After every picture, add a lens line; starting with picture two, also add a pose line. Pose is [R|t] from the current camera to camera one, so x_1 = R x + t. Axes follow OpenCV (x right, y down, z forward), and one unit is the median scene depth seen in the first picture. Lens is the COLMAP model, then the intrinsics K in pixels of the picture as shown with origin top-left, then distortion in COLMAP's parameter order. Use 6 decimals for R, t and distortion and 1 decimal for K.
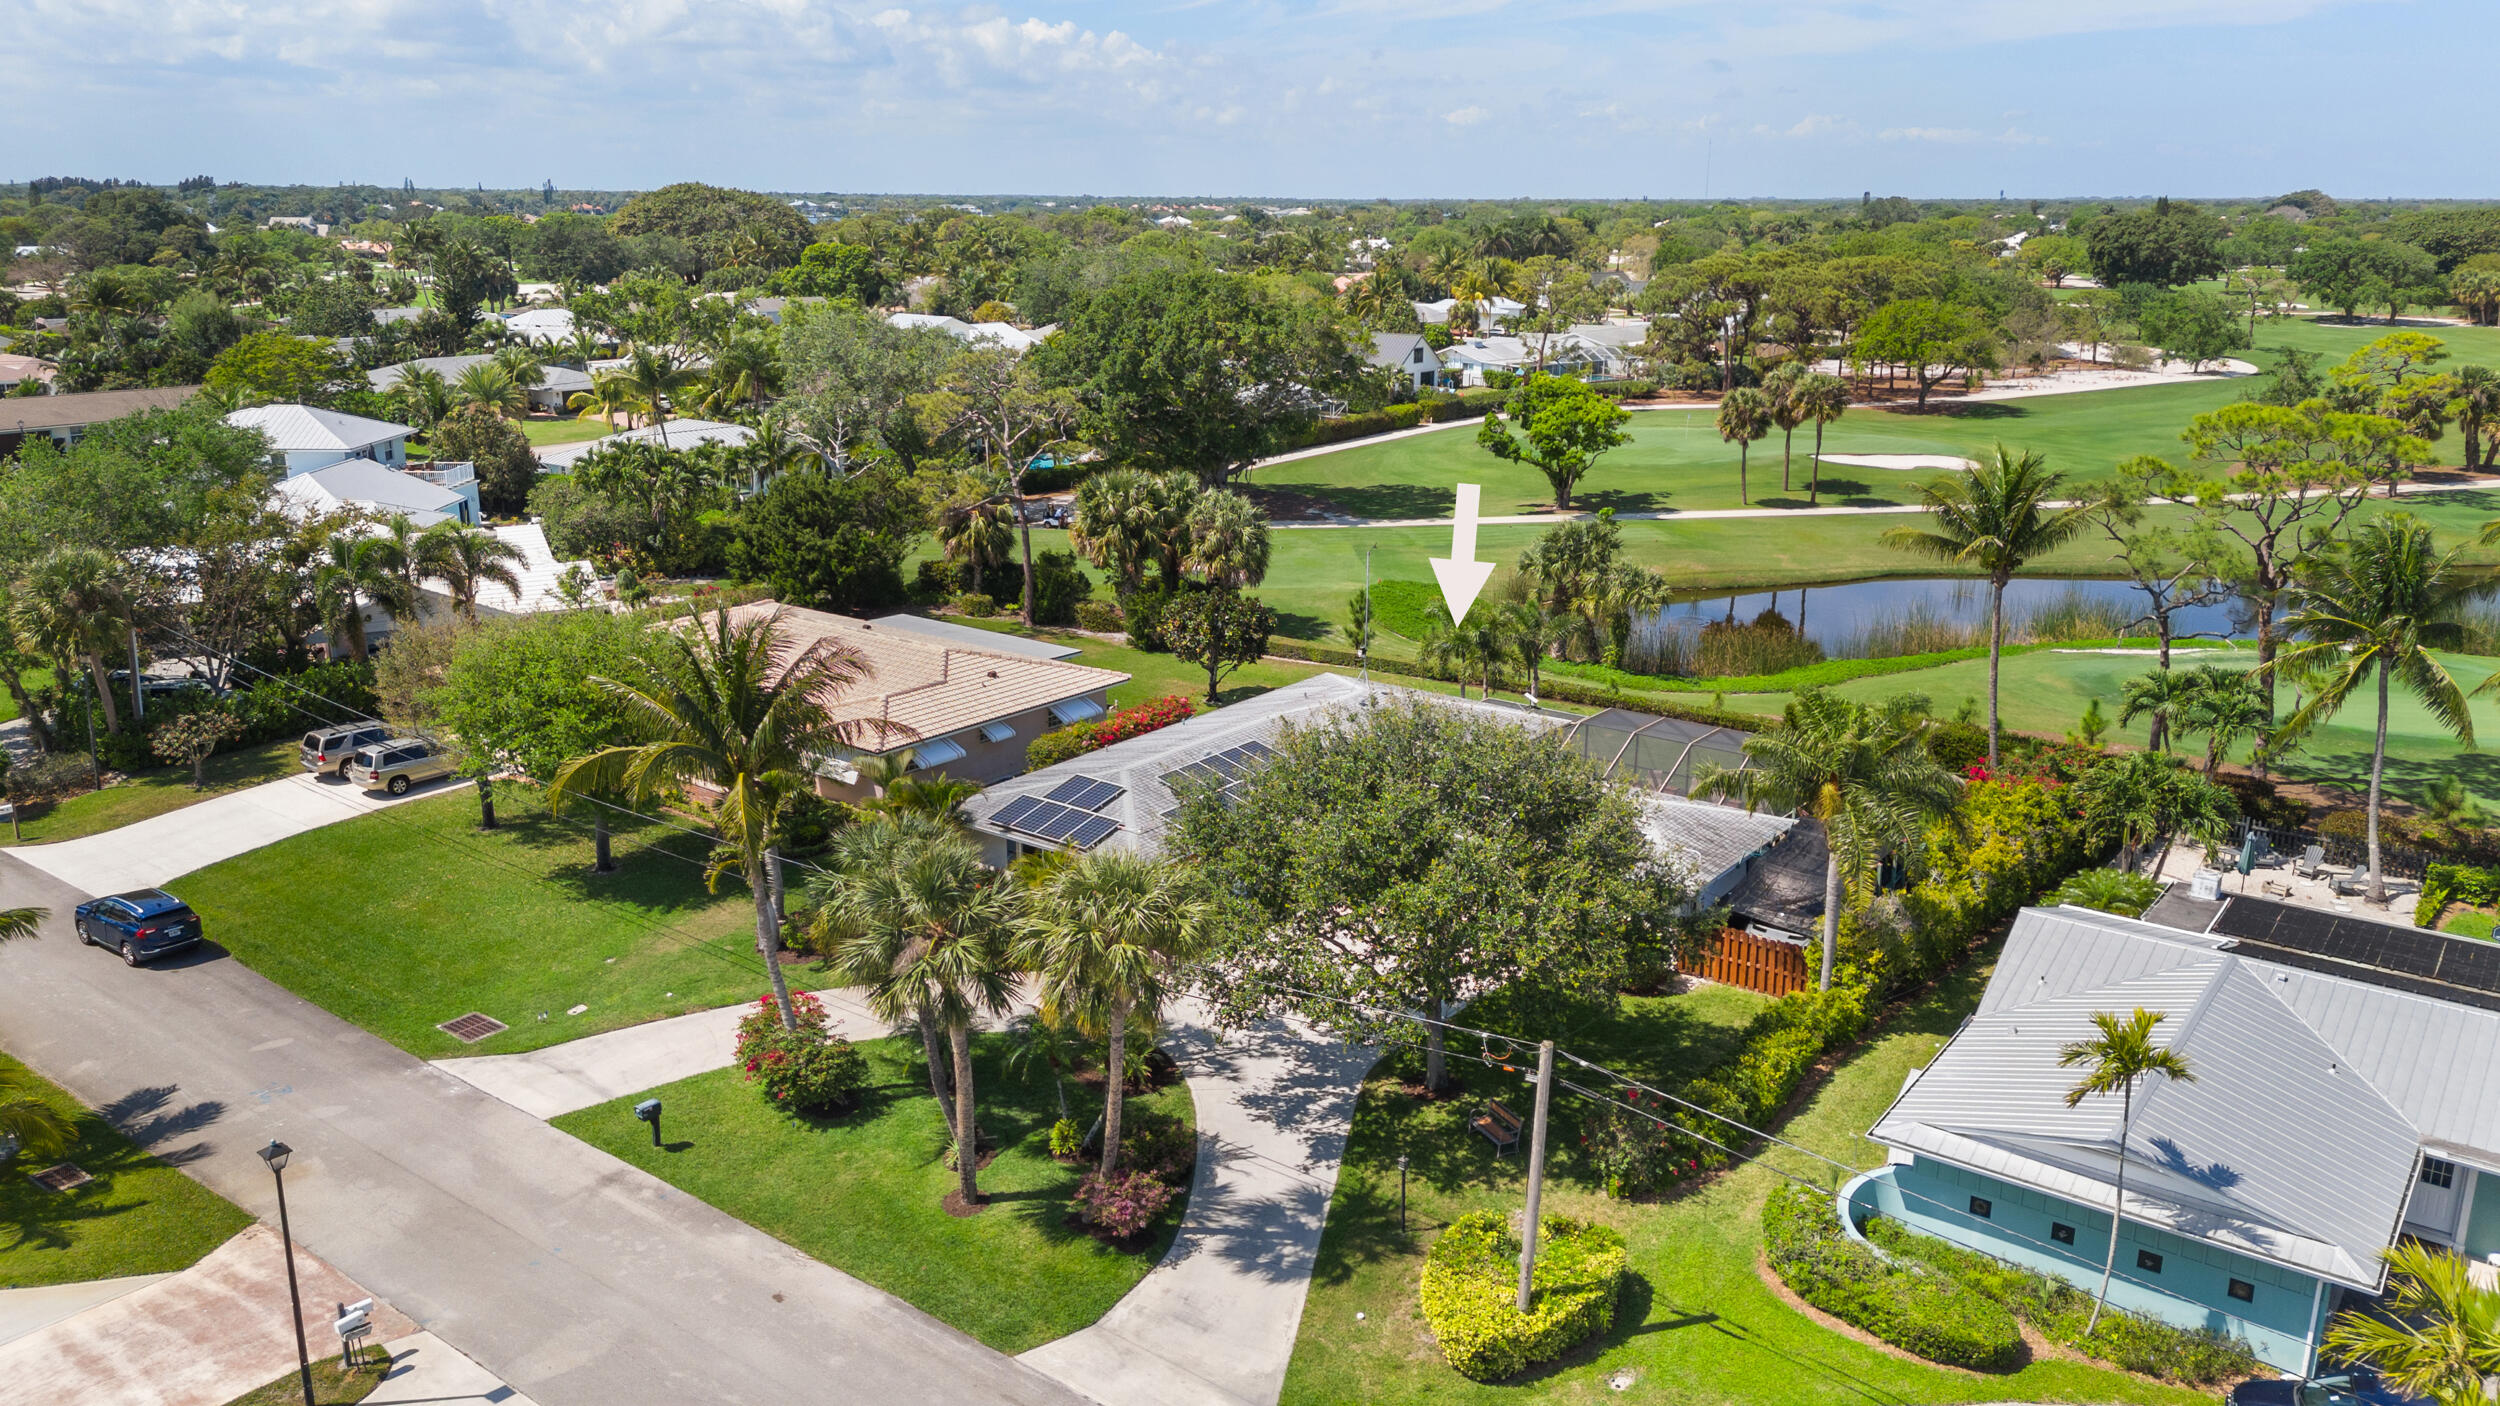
lens RADIAL K [[1833.2, 0, 1255.9], [0, 1833.2, 694.2], [0, 0, 1]] dist [0.074182, -0.072415]
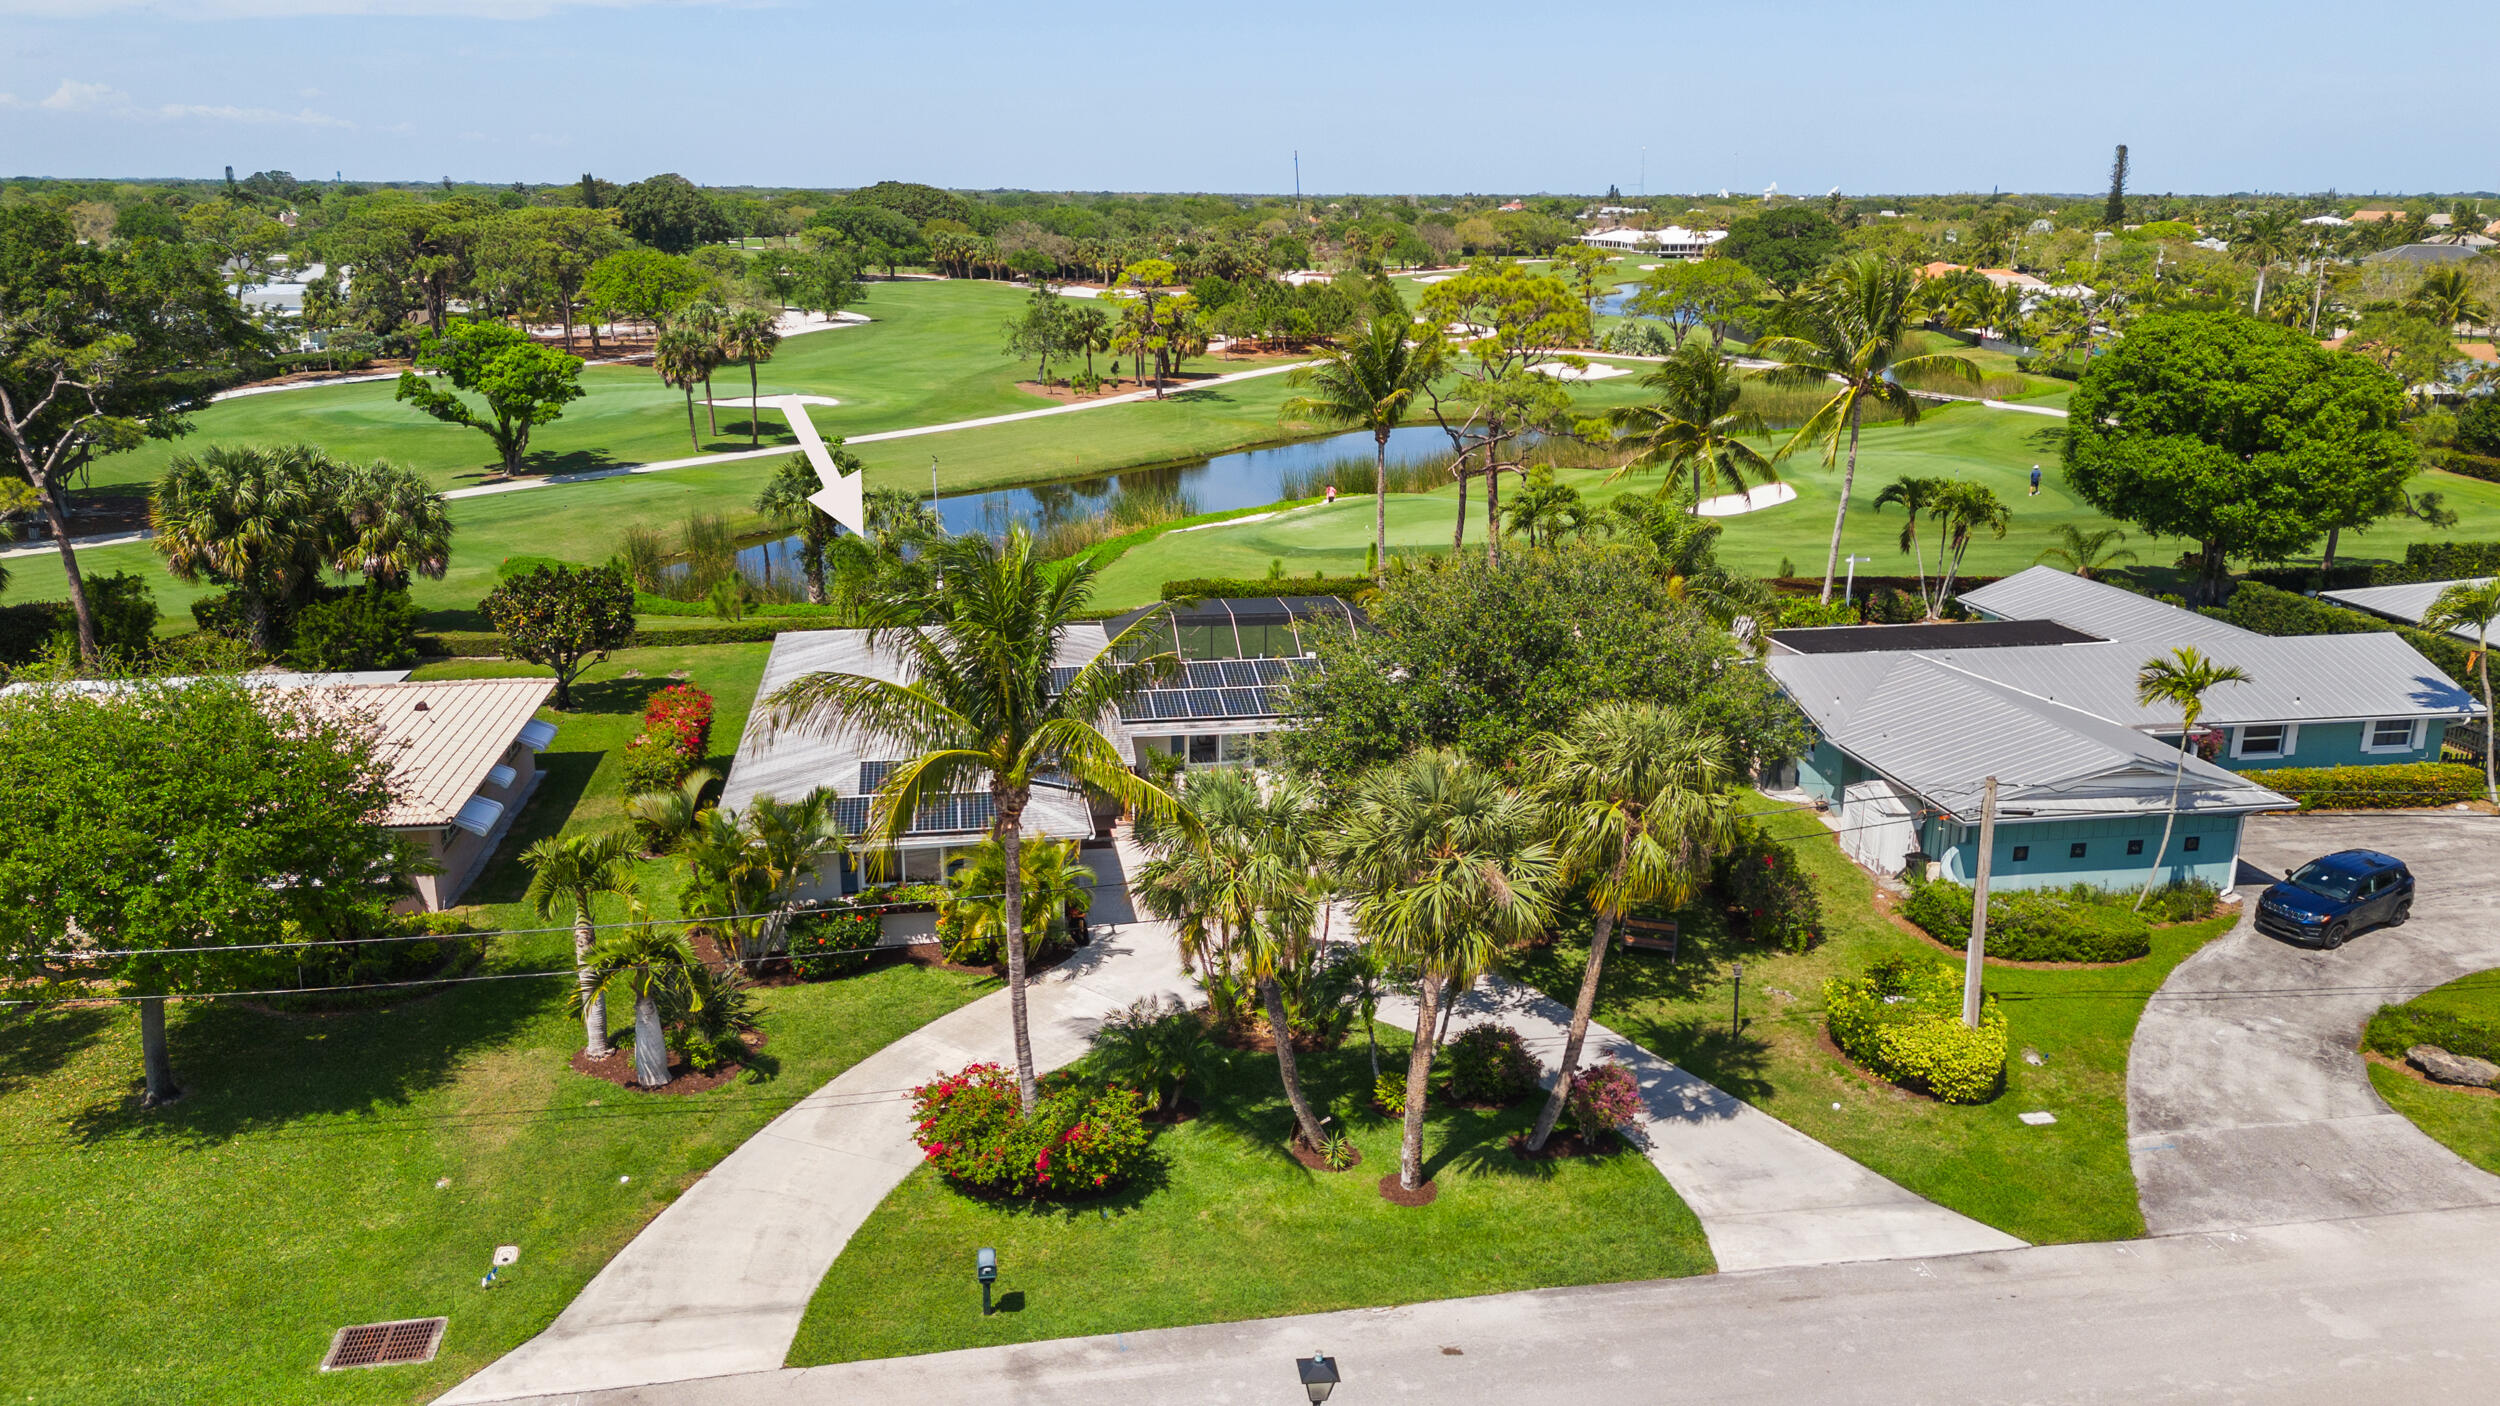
lens RADIAL K [[1833.2, 0, 1255.9], [0, 1833.2, 694.2], [0, 0, 1]] dist [0.074182, -0.072415]
pose [[0.680478, -0.192503, 0.707031, -0.454456], [0.186978, 0.978551, 0.086473, -0.018041], [-0.708512, 0.073356, 0.701876, 0.267483]]
